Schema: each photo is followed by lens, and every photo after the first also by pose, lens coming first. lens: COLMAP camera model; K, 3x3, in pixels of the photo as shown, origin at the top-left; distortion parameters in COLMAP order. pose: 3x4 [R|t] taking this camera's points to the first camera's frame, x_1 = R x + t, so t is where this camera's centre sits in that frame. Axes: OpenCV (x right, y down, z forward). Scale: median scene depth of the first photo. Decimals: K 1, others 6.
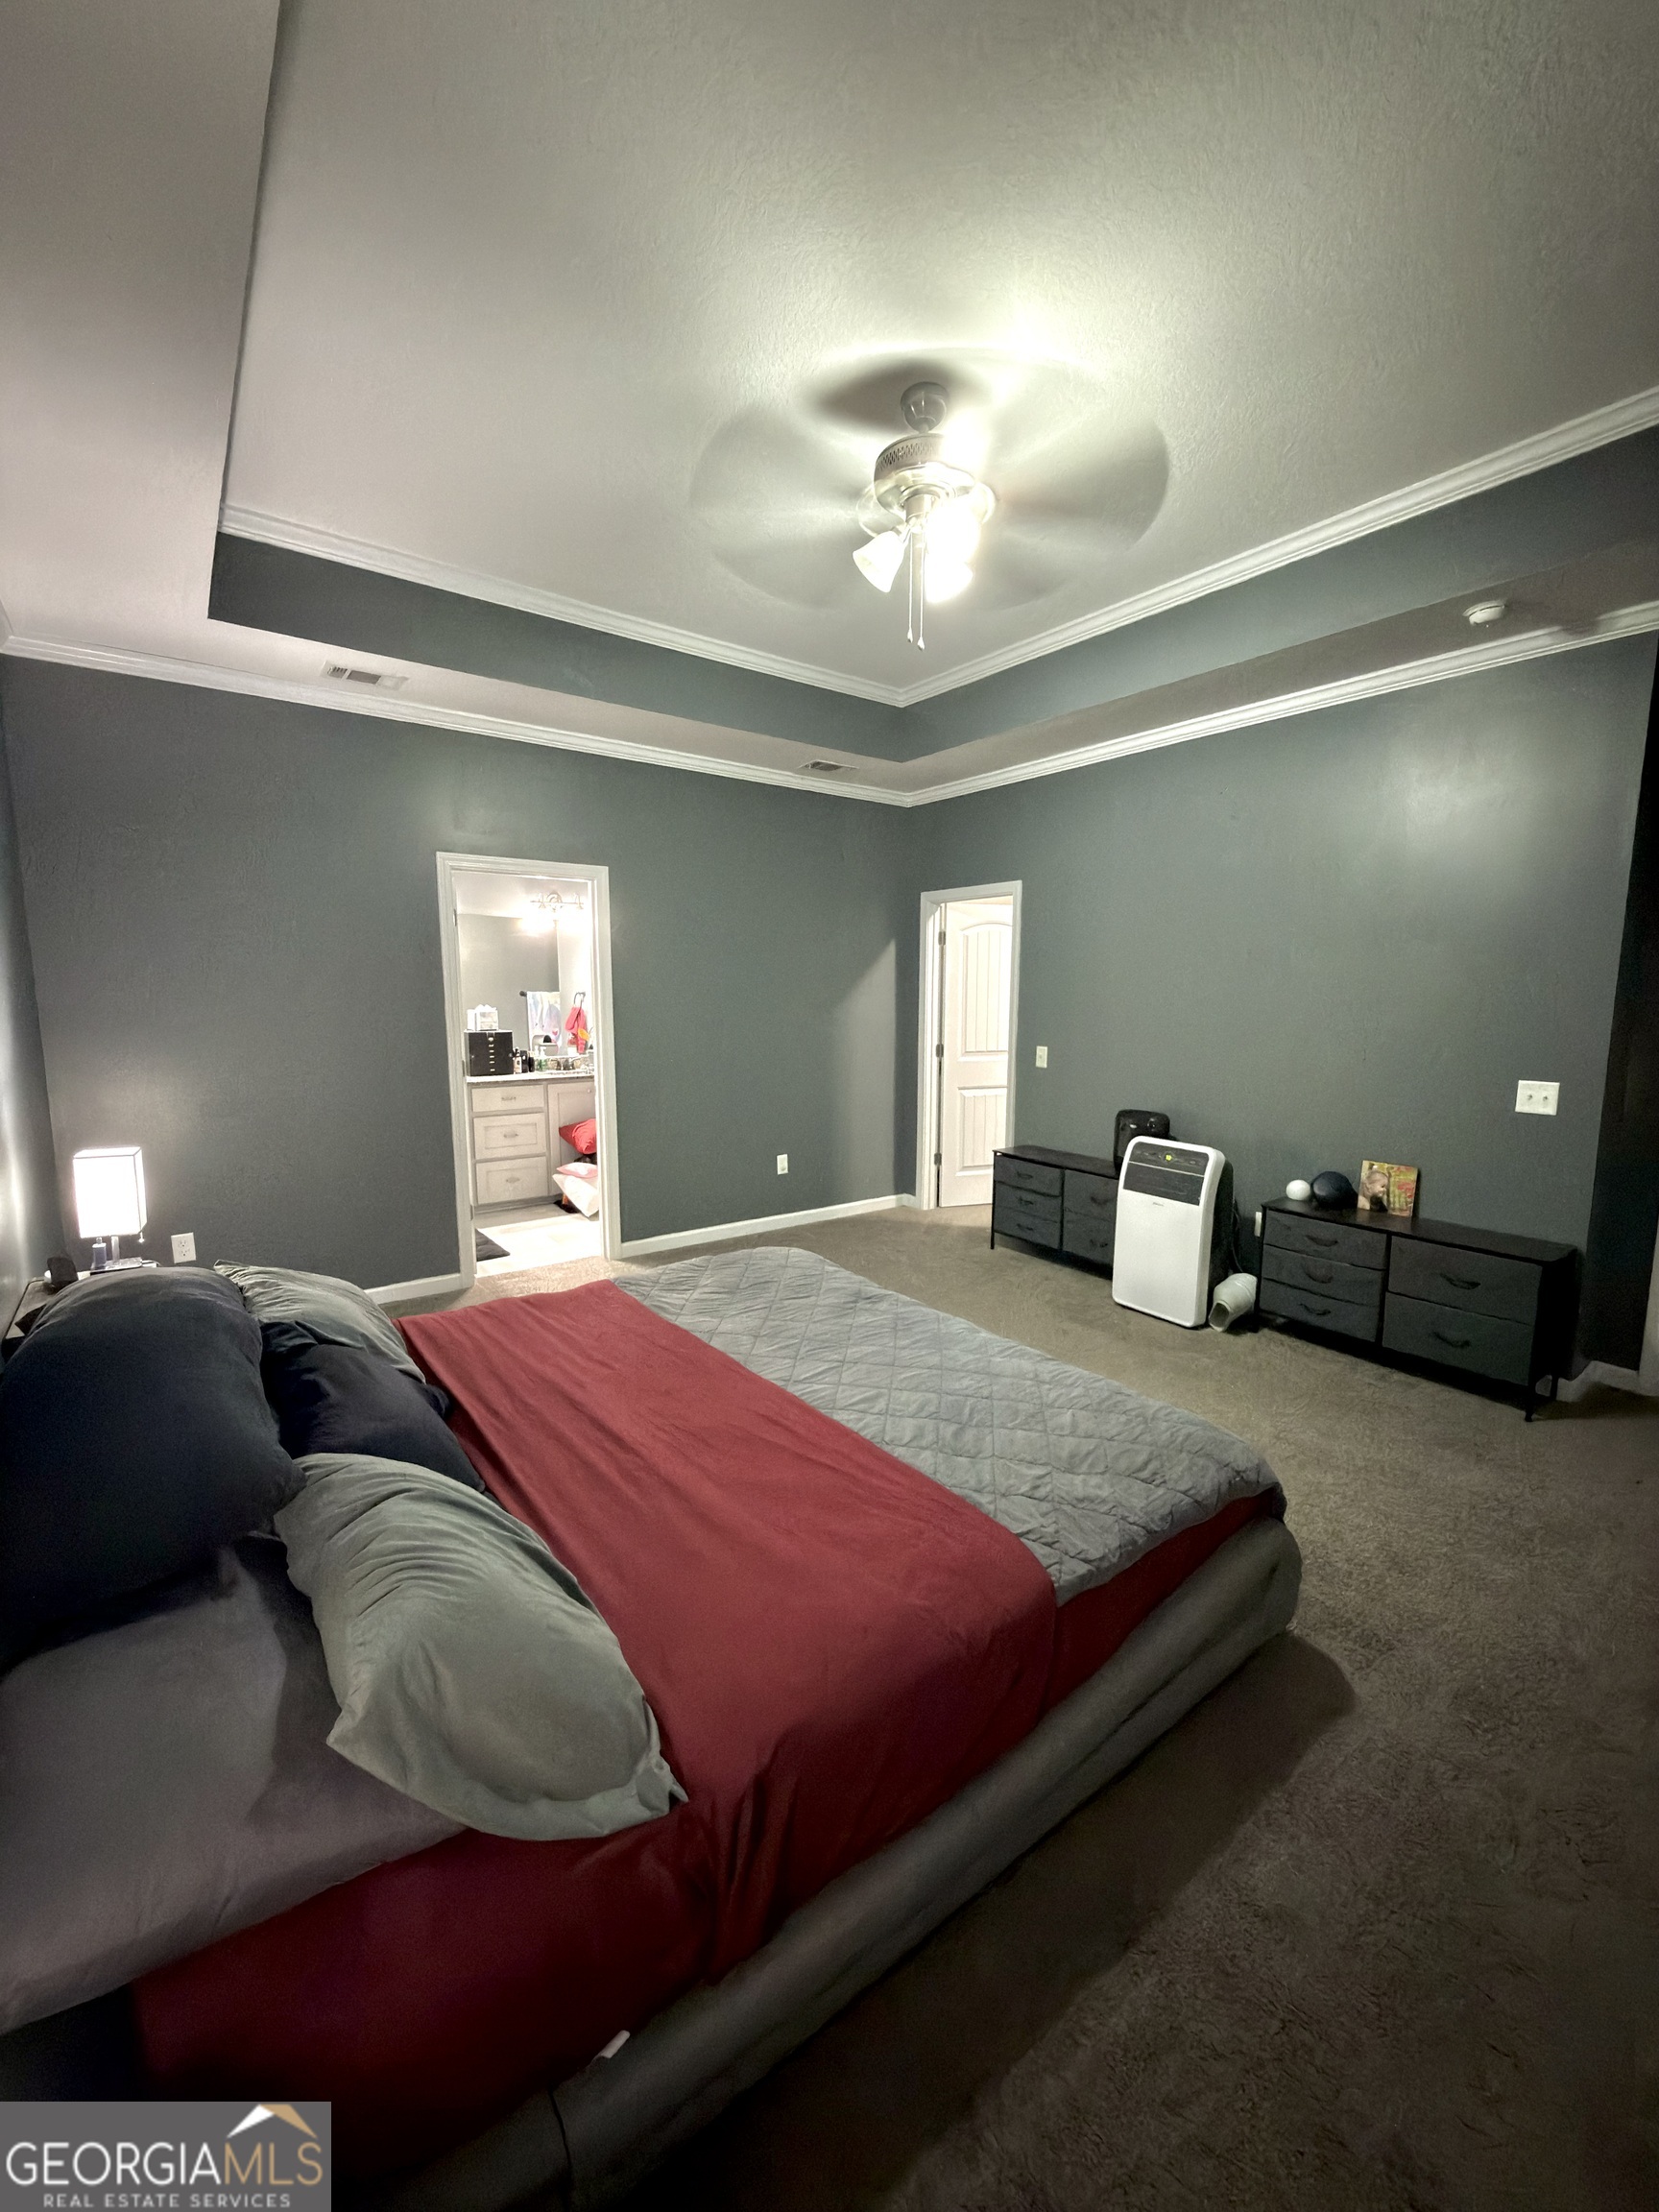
lens RADIAL K [[885.1, 0, 829.5], [0, 885.1, 1106.0], [0, 0, 1]] dist [-0.000002, -0.000313]
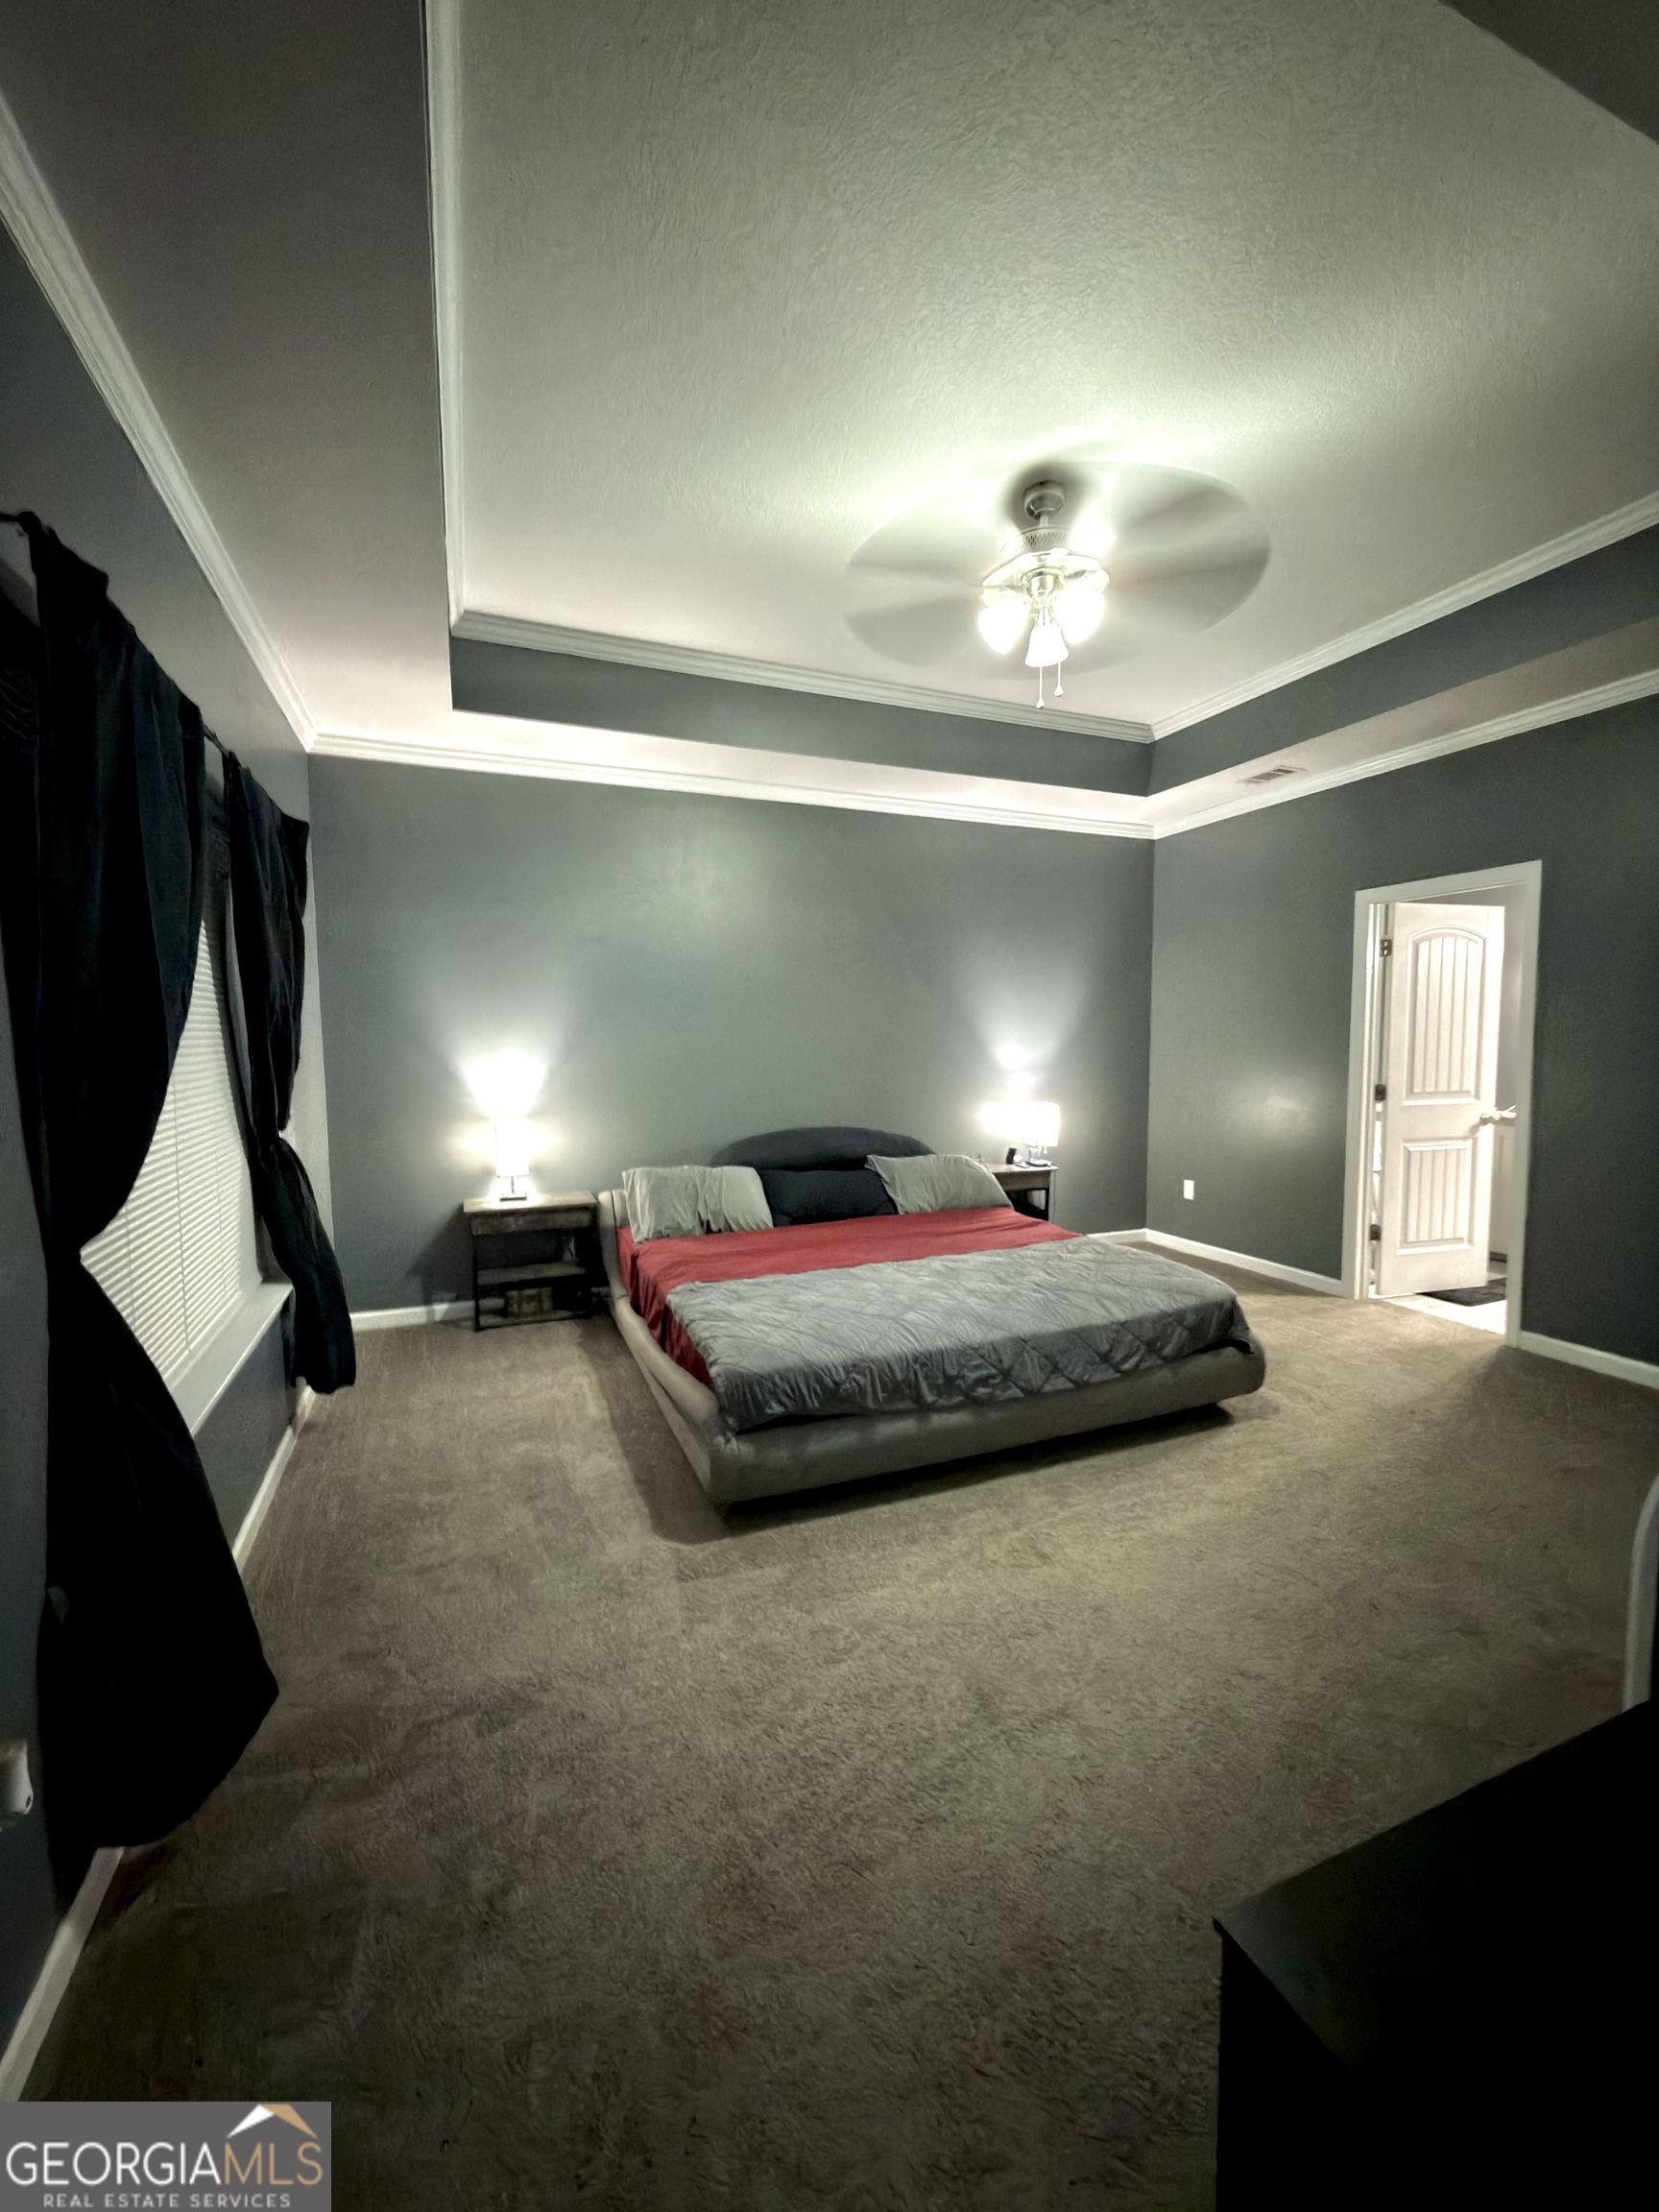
lens RADIAL K [[885.1, 0, 829.5], [0, 885.1, 1106.0], [0, 0, 1]] dist [-0.000002, -0.000313]
pose [[-0.256389, 0.089328, -0.962437, 0.941085], [-0.109057, 0.986689, 0.120632, -0.104076], [0.960401, 0.135890, -0.243235, 0.781293]]
